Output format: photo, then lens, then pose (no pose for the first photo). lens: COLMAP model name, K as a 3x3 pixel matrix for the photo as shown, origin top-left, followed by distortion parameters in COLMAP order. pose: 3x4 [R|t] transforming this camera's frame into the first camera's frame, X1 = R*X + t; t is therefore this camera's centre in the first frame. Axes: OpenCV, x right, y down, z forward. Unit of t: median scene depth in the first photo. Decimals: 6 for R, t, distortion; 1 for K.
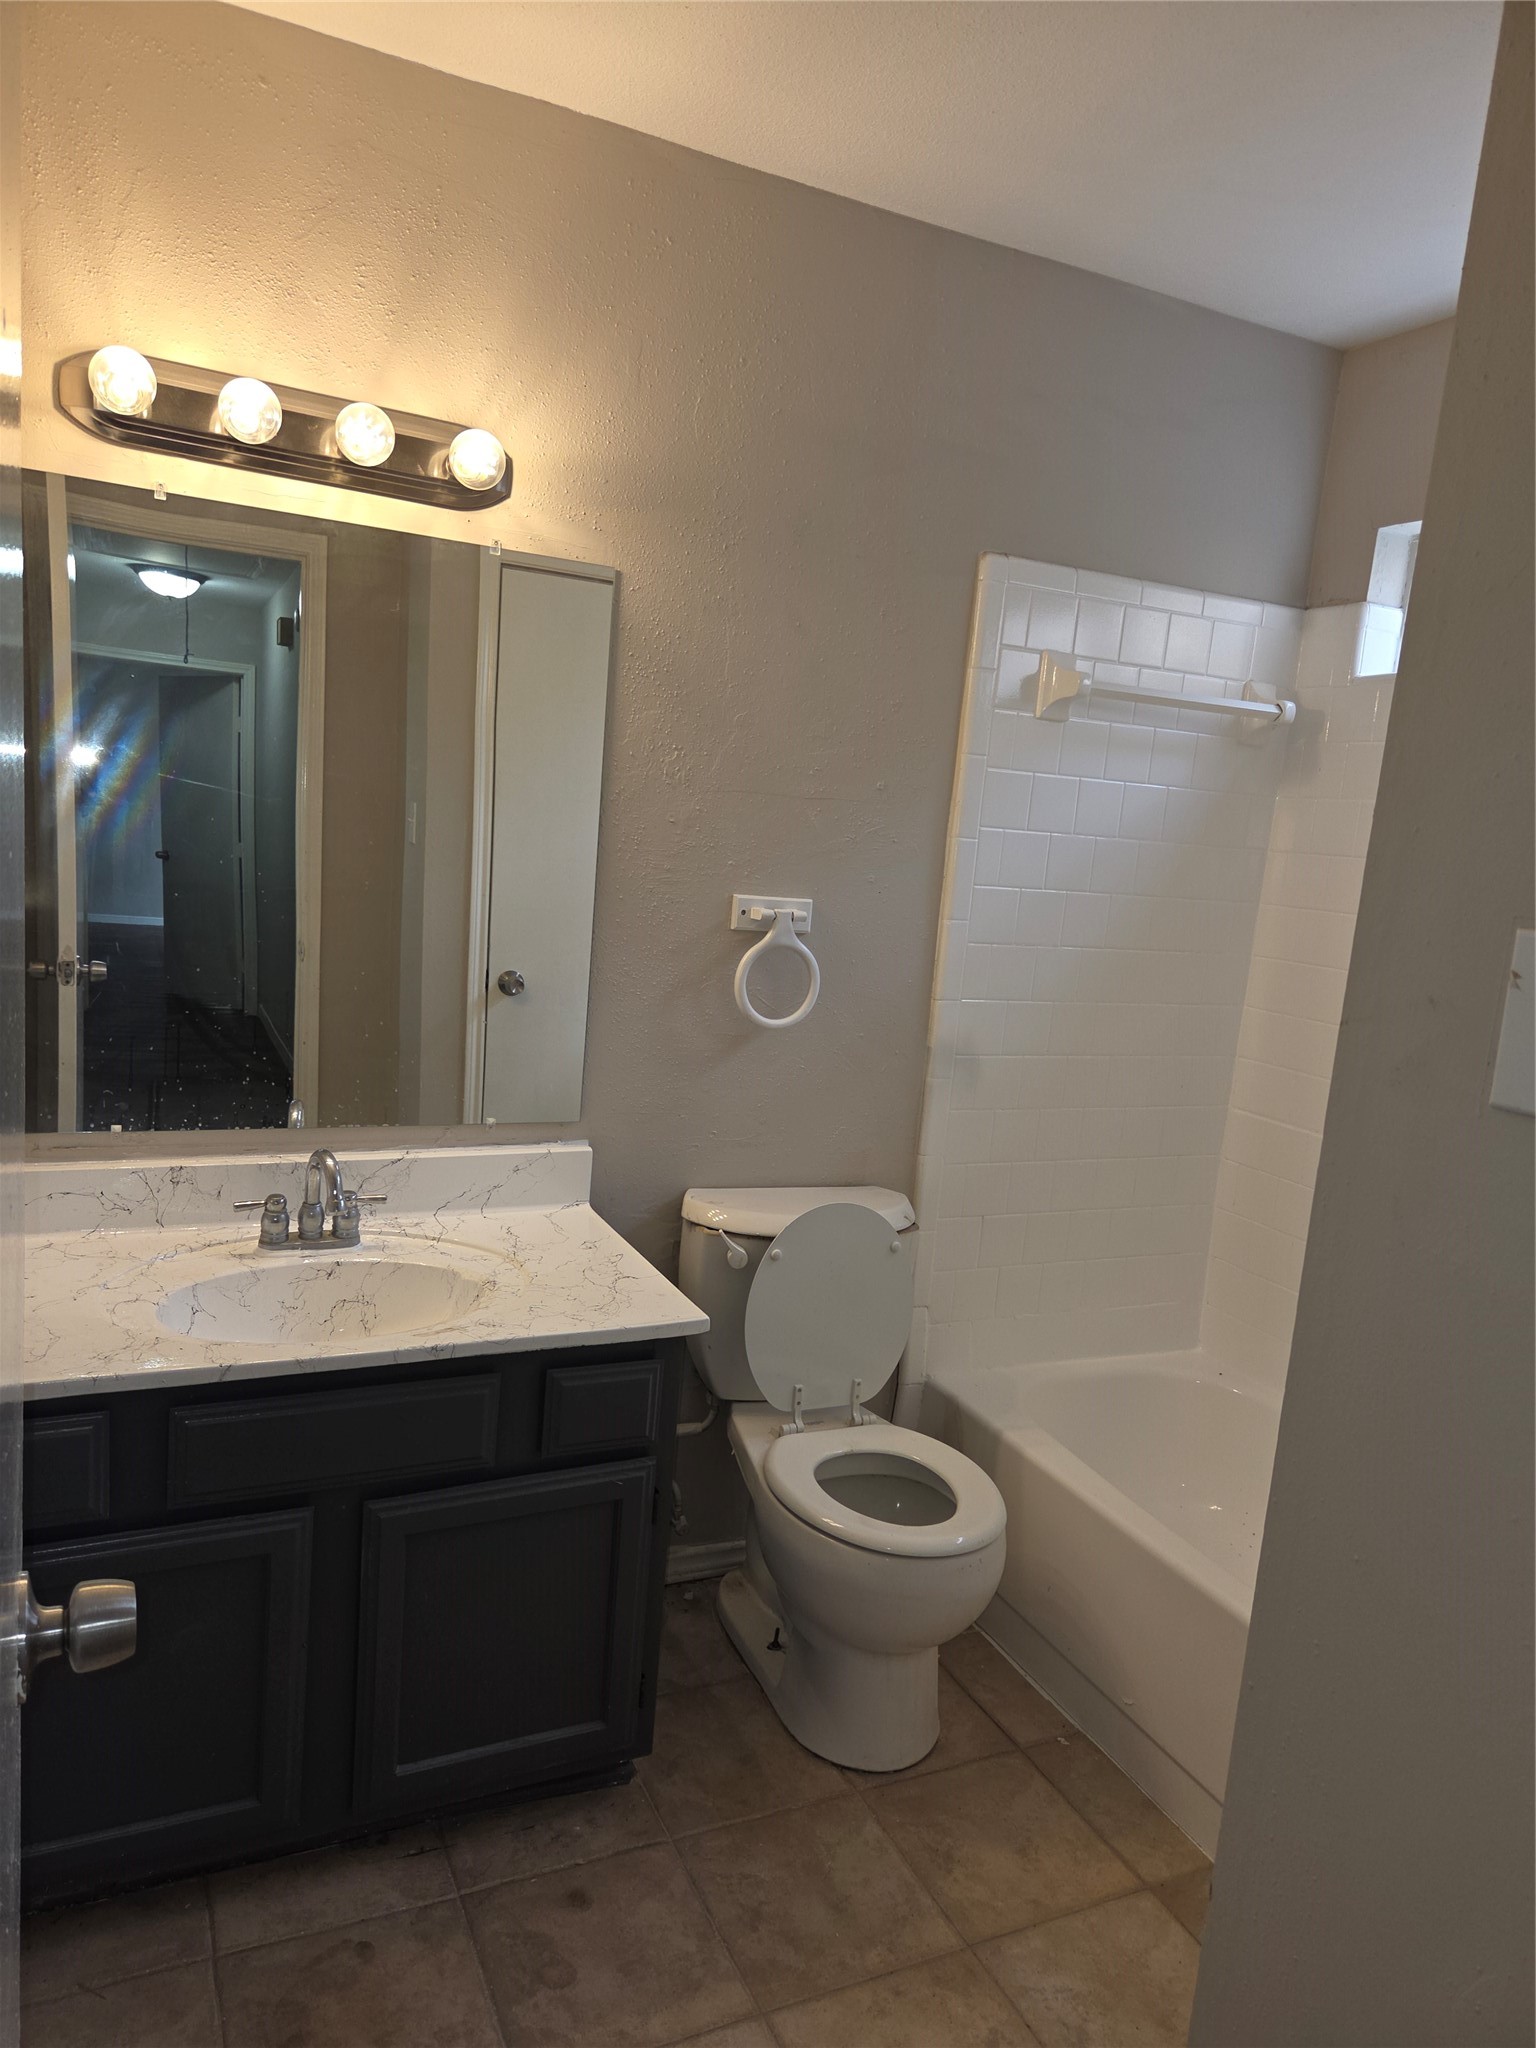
lens RADIAL K [[1374.0, 0, 776.5], [0, 1374.0, 1018.5], [0, 0, 1]] dist [0.068331, -0.060234]
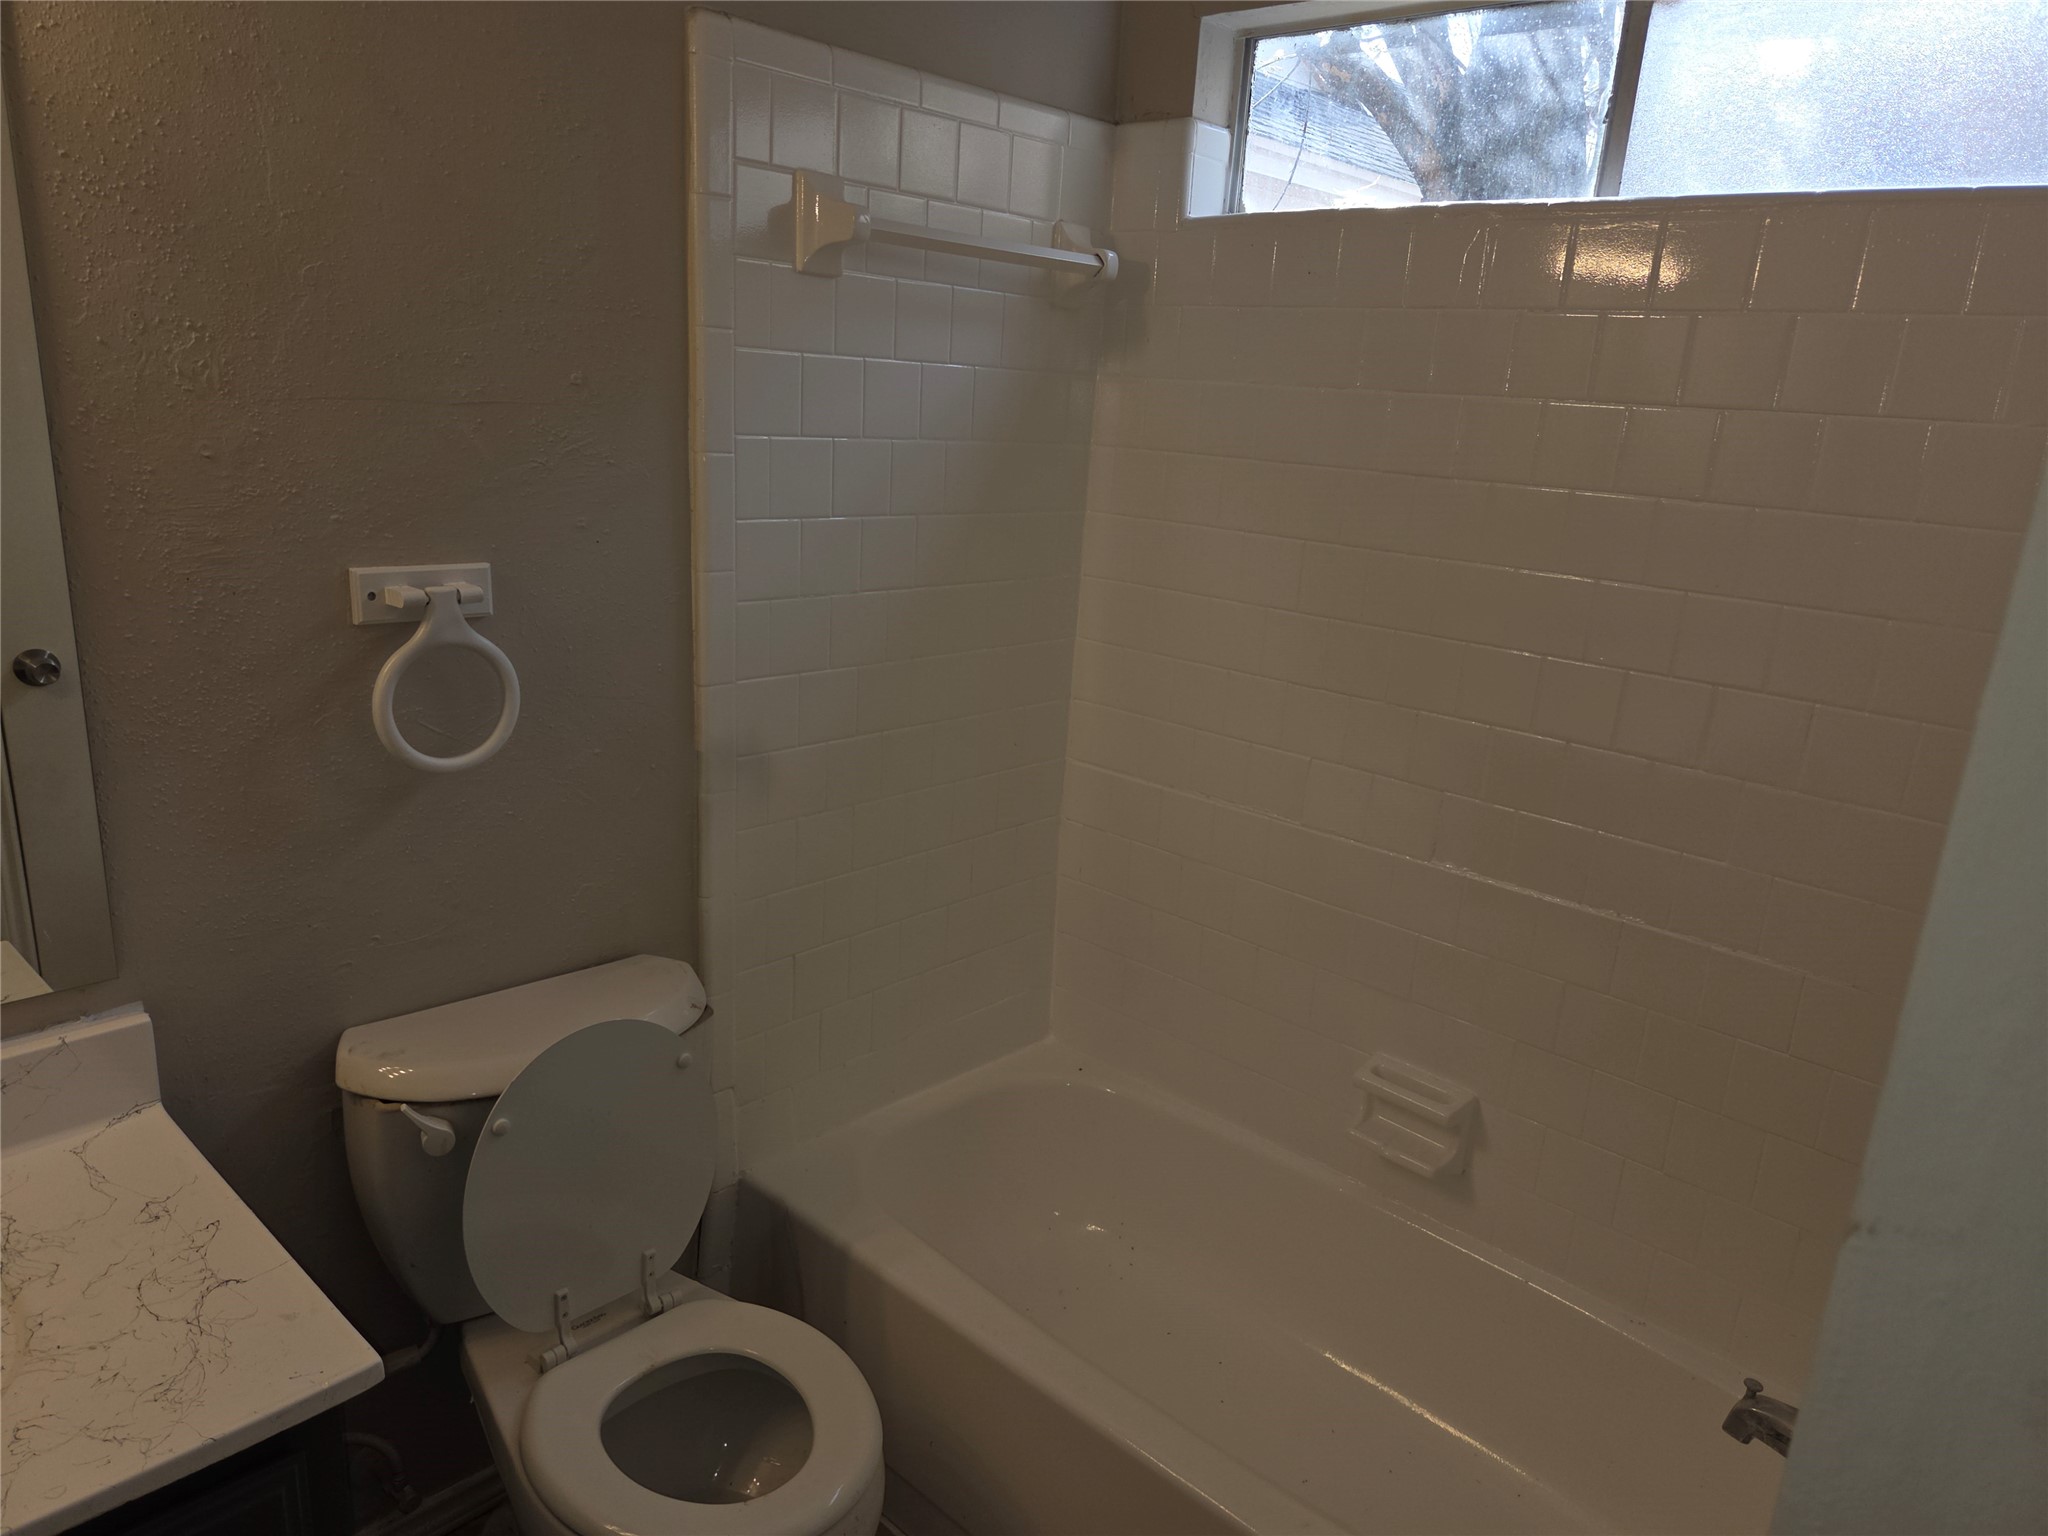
lens RADIAL K [[1374.0, 0, 1041.0], [0, 1374.0, 784.7], [0, 0, 1]] dist [0.068331, -0.060234]
pose [[0.929894, -0.126847, 0.345263, 0.026975], [0.071233, 0.982989, 0.169290, -0.072350], [-0.360863, -0.132828, 0.923111, 0.271849]]
